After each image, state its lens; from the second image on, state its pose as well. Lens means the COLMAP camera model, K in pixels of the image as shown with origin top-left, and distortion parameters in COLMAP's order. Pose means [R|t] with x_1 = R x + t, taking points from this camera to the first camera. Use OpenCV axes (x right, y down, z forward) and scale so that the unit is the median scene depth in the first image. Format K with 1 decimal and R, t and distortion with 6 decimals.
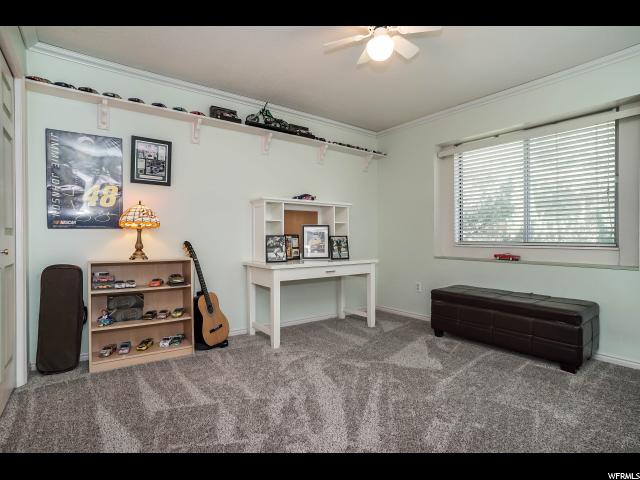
lens RADIAL K [[338.8, 0, 317.9], [0, 338.8, 237.8], [0, 0, 1]] dist [-0.039108, 0.002714]
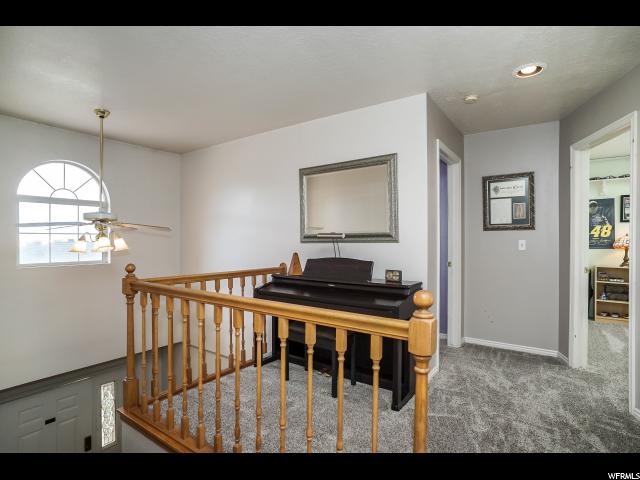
lens RADIAL K [[338.8, 0, 316.7], [0, 338.8, 241.9], [0, 0, 1]] dist [-0.039108, 0.002714]
pose [[0.301231, -0.006769, -0.953527, 0.602166], [-0.009288, 0.999907, -0.010032, -0.033489], [0.953506, 0.011878, 0.301140, -1.035412]]
